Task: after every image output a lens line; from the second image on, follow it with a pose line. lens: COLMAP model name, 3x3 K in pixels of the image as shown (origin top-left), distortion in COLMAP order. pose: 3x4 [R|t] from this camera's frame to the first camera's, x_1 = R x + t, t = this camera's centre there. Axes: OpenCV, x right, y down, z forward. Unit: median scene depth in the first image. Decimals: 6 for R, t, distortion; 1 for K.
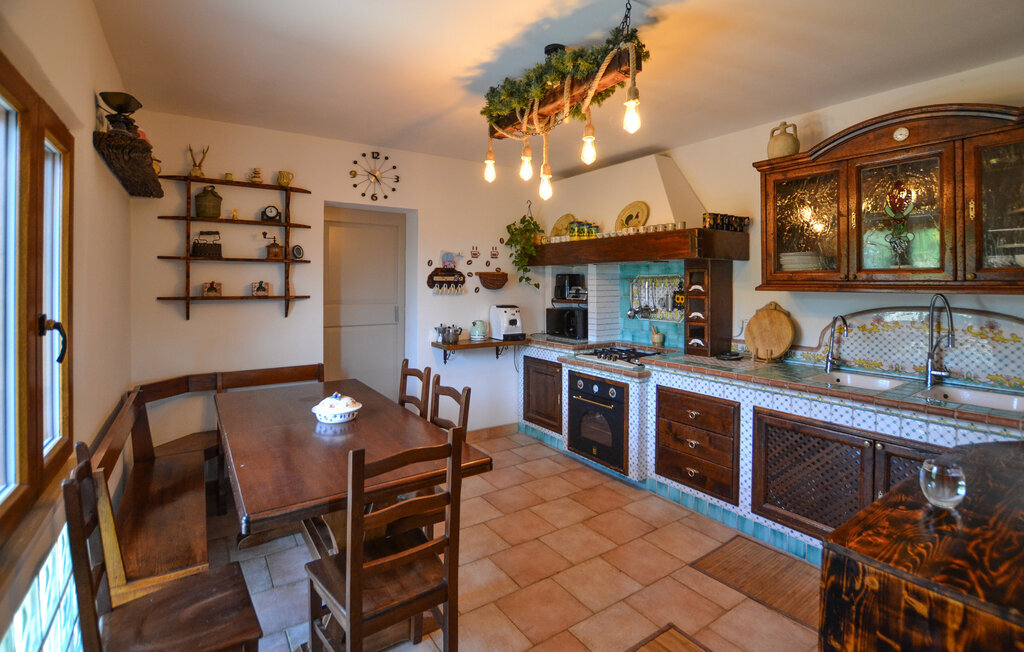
lens RADIAL K [[479.8, 0, 515.3], [0, 479.8, 278.7], [0, 0, 1]] dist [-0.035212, 0.000238]
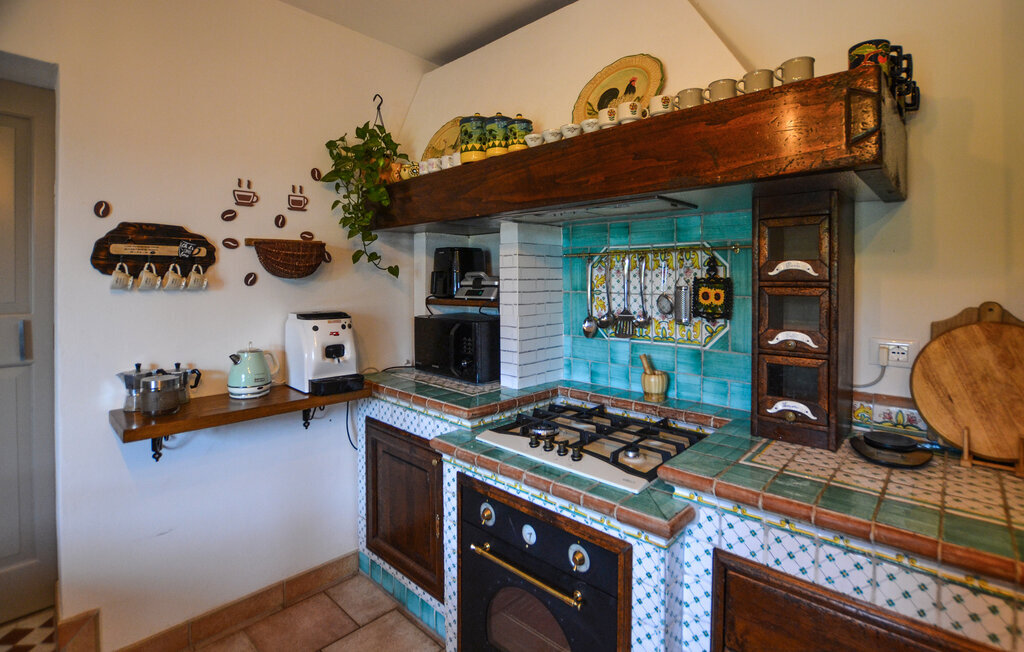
lens RADIAL K [[479.8, 0, 515.3], [0, 479.8, 278.7], [0, 0, 1]] dist [-0.035212, 0.000238]
pose [[0.976597, -0.002361, 0.215063, 0.066346], [0.000777, 0.999972, 0.007449, 0.020833], [-0.215075, -0.007108, 0.976572, 0.548564]]
